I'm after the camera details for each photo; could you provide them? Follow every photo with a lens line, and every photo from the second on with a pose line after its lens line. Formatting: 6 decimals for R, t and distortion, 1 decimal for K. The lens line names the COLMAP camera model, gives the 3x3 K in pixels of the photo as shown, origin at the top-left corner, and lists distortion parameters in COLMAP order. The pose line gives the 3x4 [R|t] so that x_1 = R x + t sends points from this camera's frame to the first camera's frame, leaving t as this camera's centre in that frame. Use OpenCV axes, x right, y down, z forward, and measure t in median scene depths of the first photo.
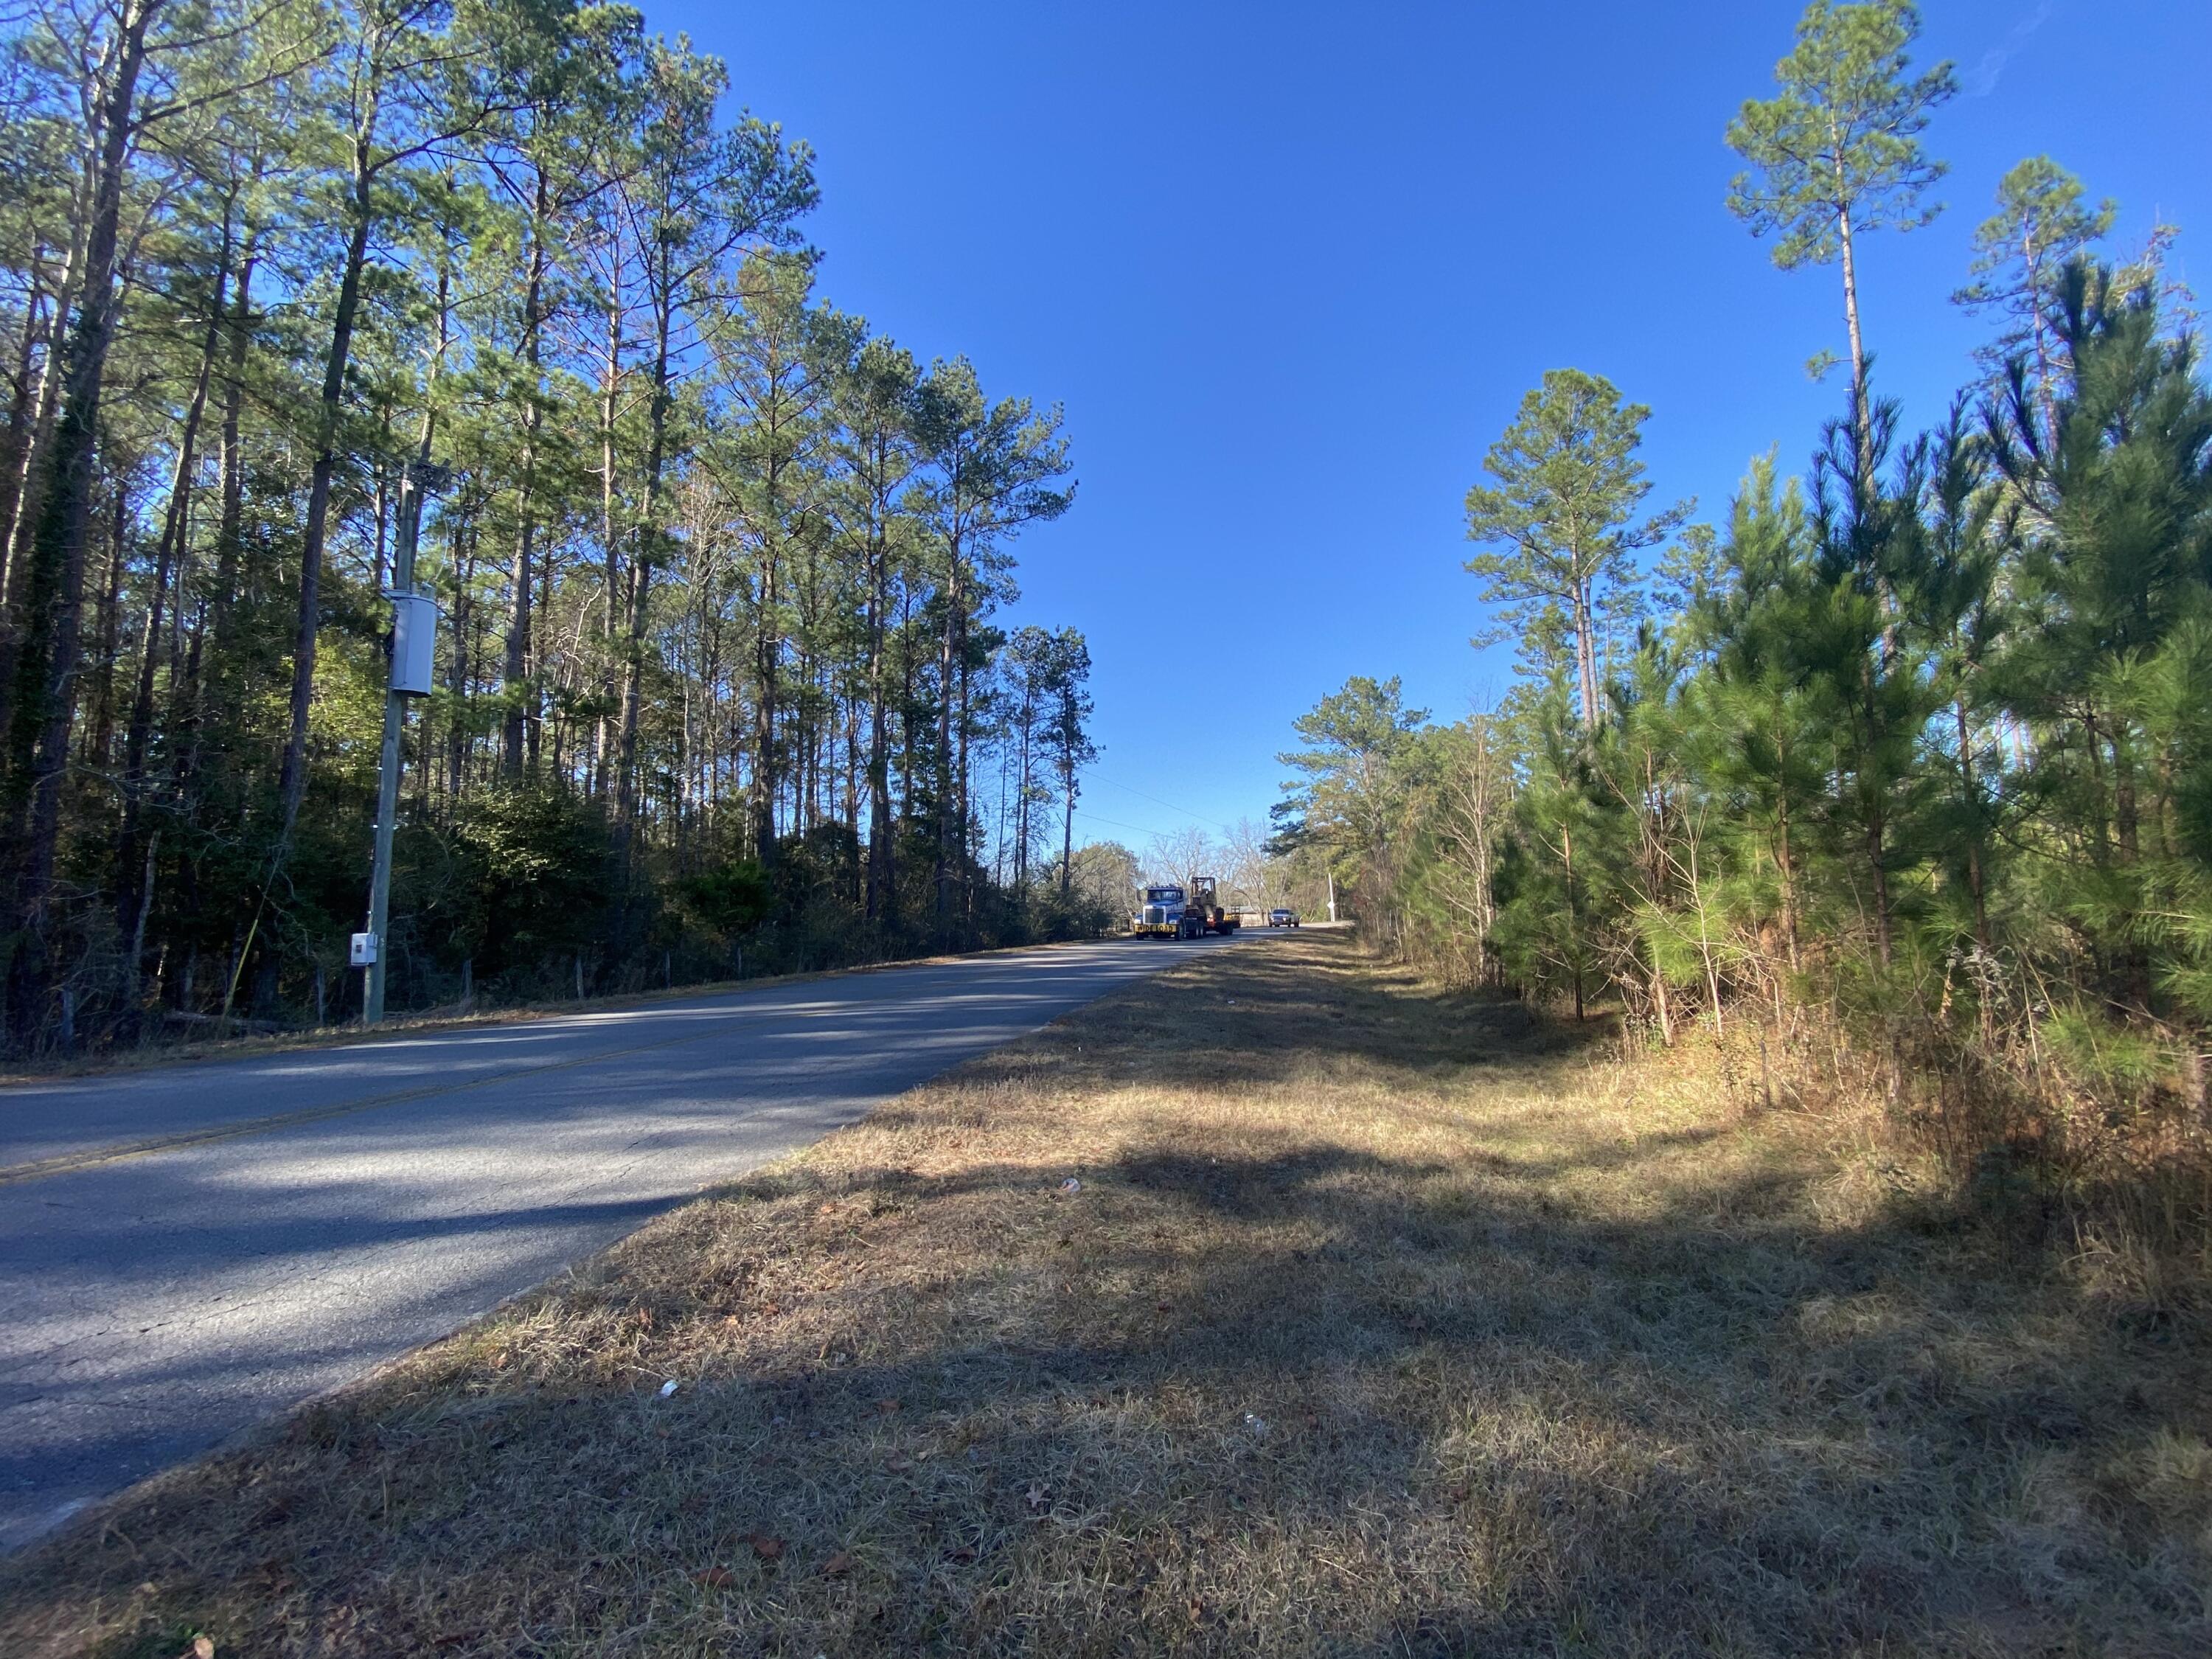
lens RADIAL K [[926.3, 0, 1106.0], [0, 926.3, 829.5], [0, 0, 1]] dist [-0.008405, -0.000176]
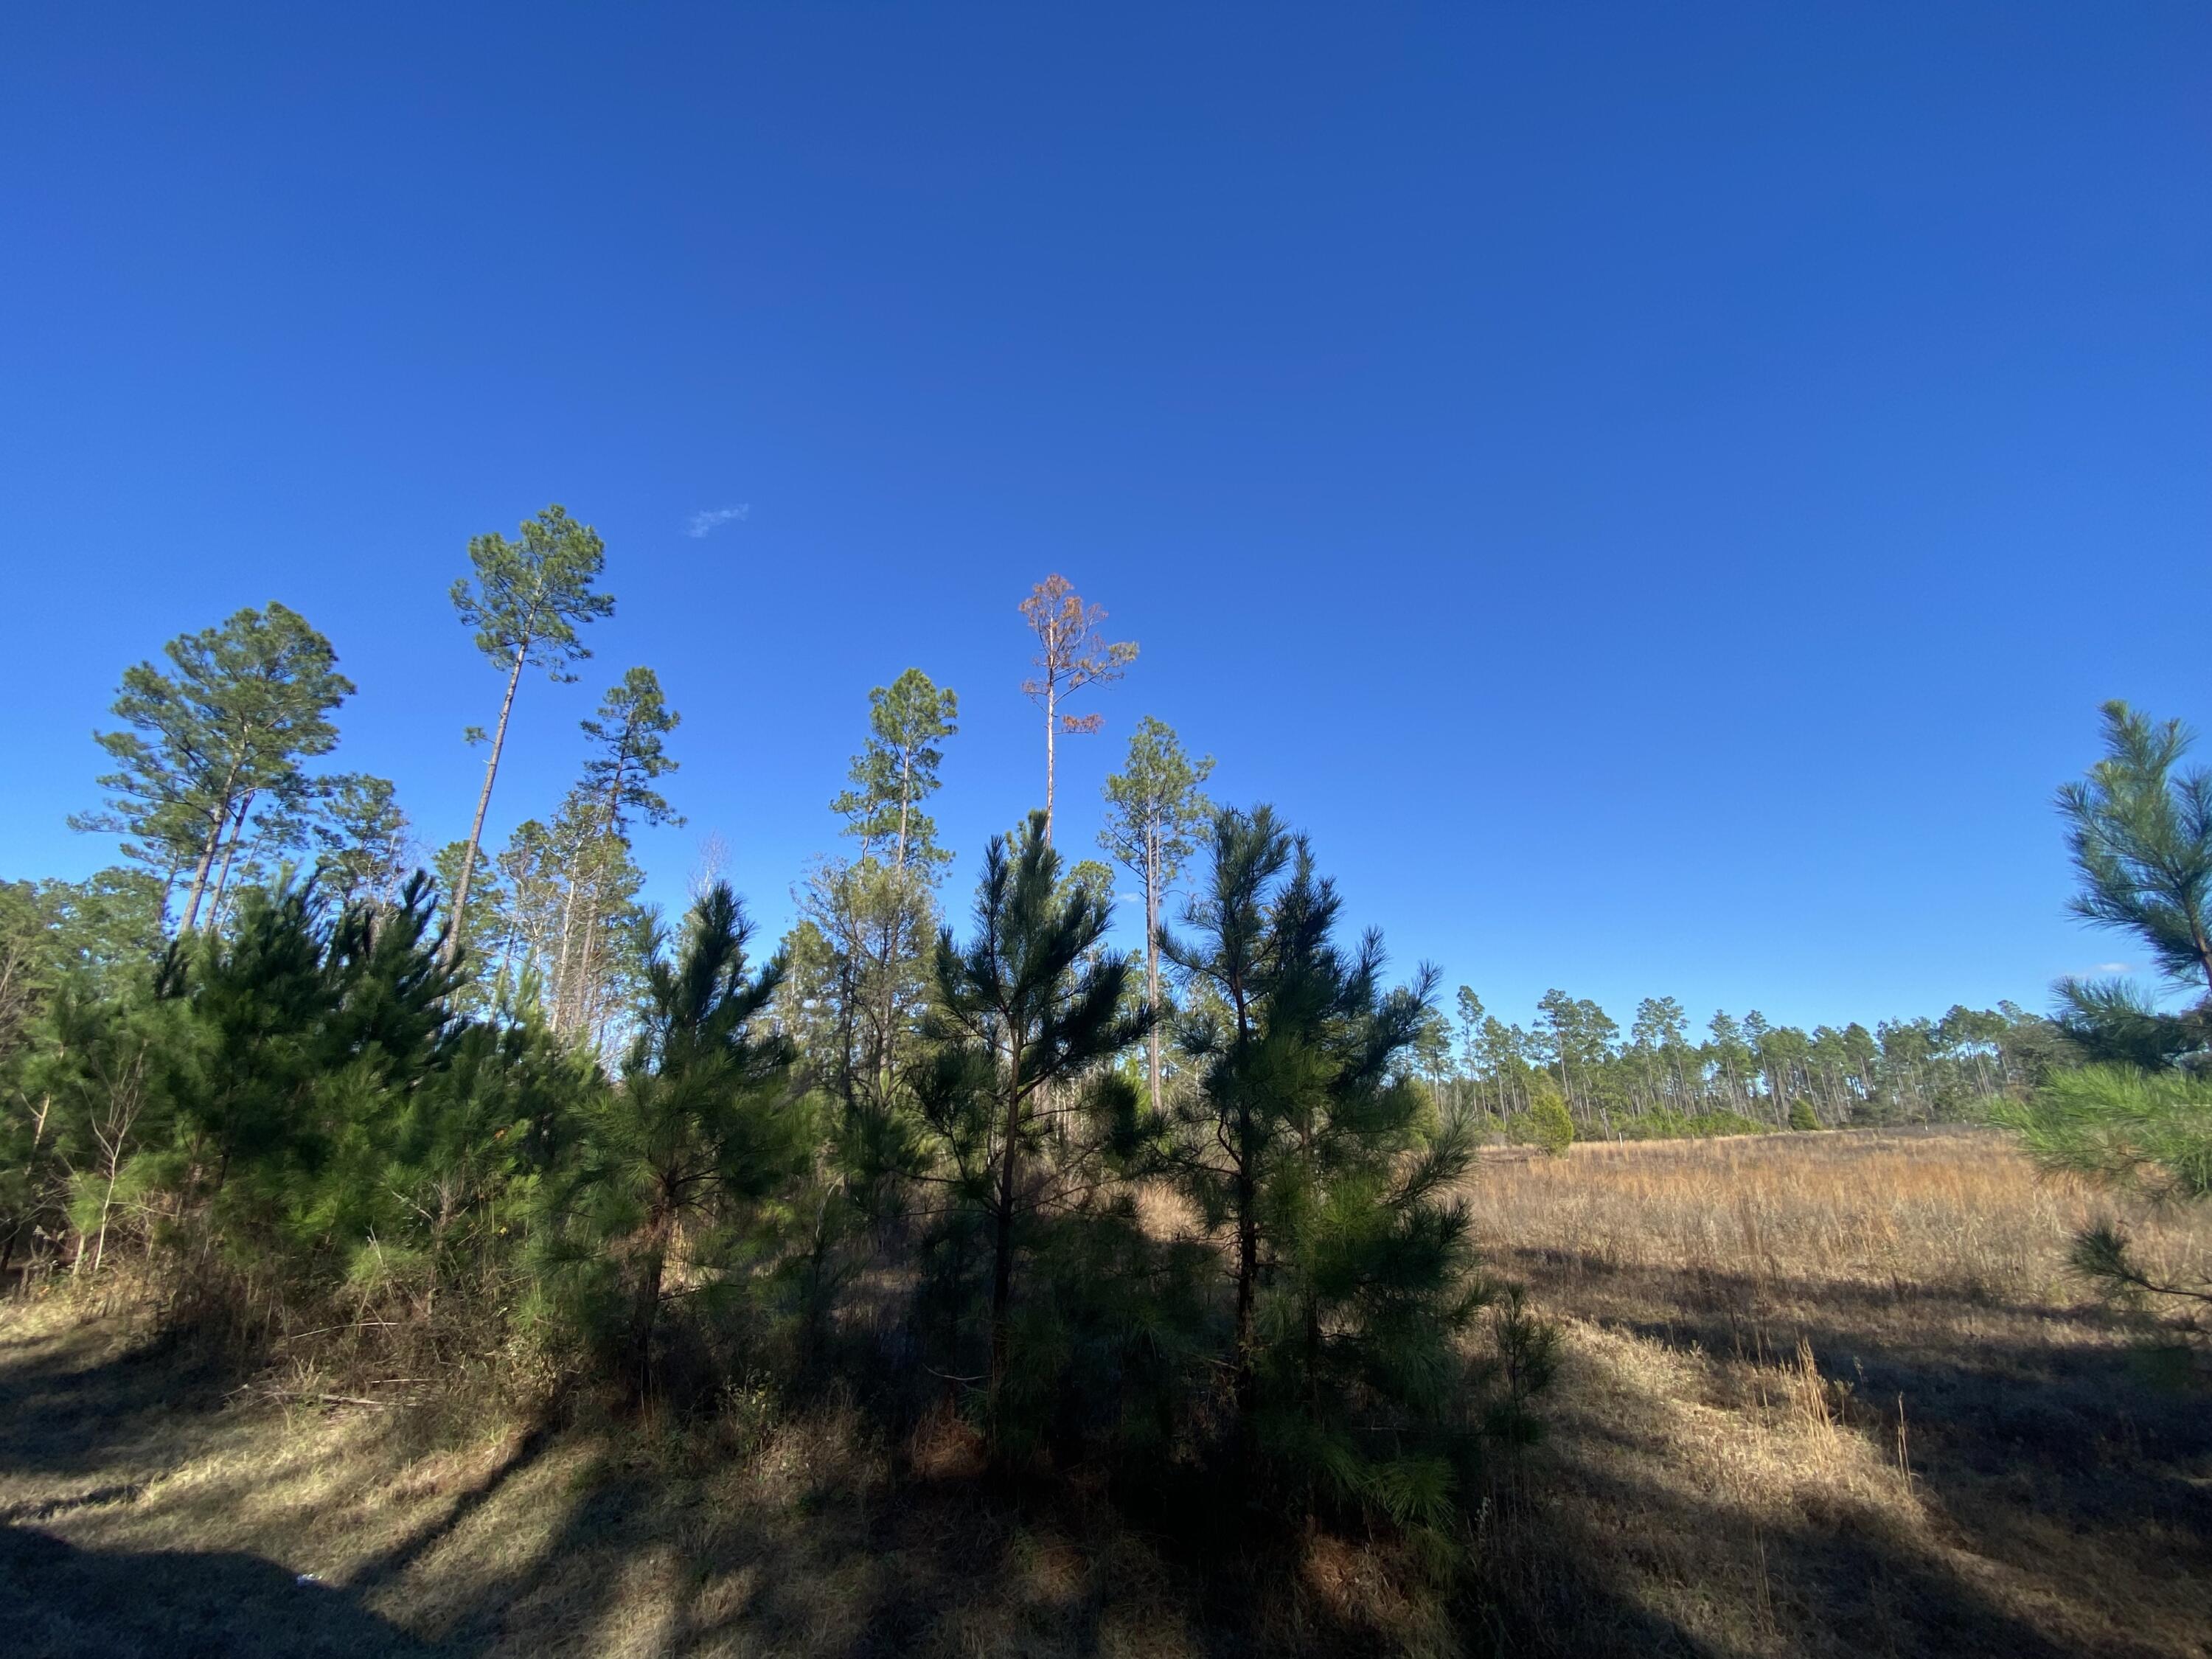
lens RADIAL K [[926.3, 0, 1106.0], [0, 926.3, 829.5], [0, 0, 1]] dist [-0.008405, -0.000176]
pose [[0.301374, 0.323663, 0.896892, -0.080649], [-0.106379, 0.946167, -0.305699, -0.035173], [-0.947553, -0.003281, 0.319581, -0.207020]]
